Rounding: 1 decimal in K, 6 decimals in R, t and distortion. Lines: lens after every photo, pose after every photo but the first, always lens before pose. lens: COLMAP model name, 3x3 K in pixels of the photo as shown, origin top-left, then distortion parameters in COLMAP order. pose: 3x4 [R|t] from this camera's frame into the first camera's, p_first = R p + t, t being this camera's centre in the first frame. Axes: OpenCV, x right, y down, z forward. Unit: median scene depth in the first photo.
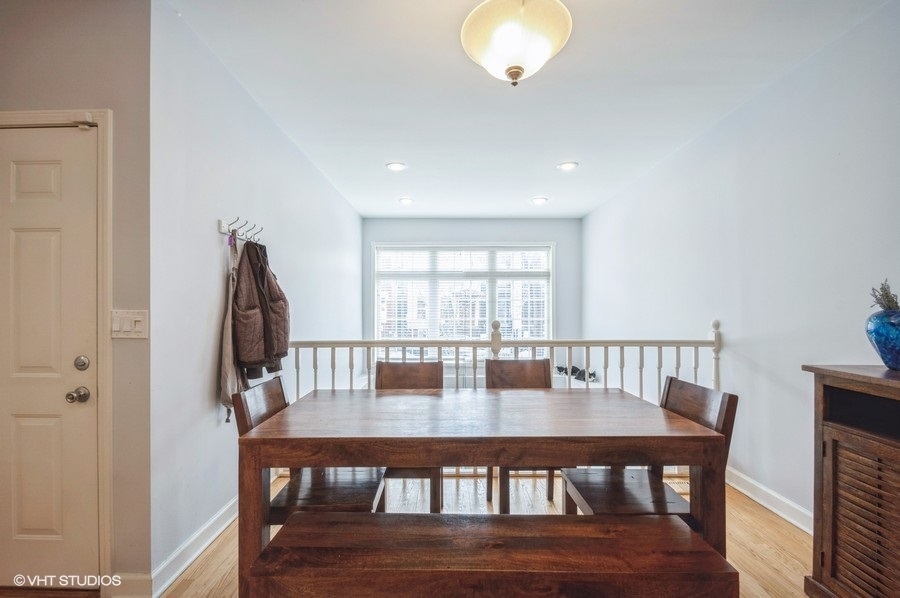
lens RADIAL K [[405.5, 0, 437.5], [0, 405.5, 309.9], [0, 0, 1]] dist [0.004686, -0.001448]
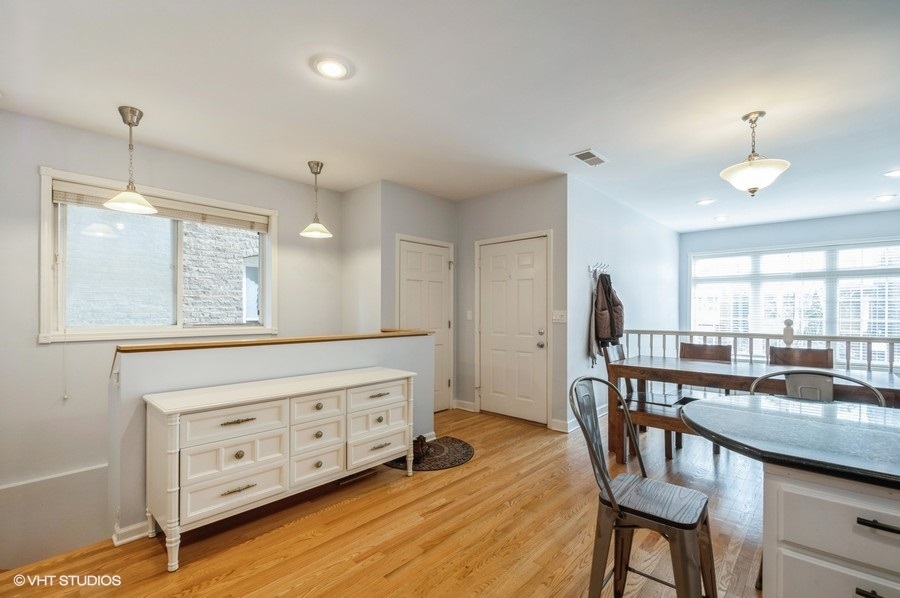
lens RADIAL K [[405.5, 0, 441.5], [0, 405.5, 310.2], [0, 0, 1]] dist [0.004686, -0.001448]
pose [[0.741954, 0.000534, -0.670451, 0.231565], [0.000281, 0.999999, 0.001107, -0.004650], [0.670451, -0.001010, 0.741953, -0.853389]]
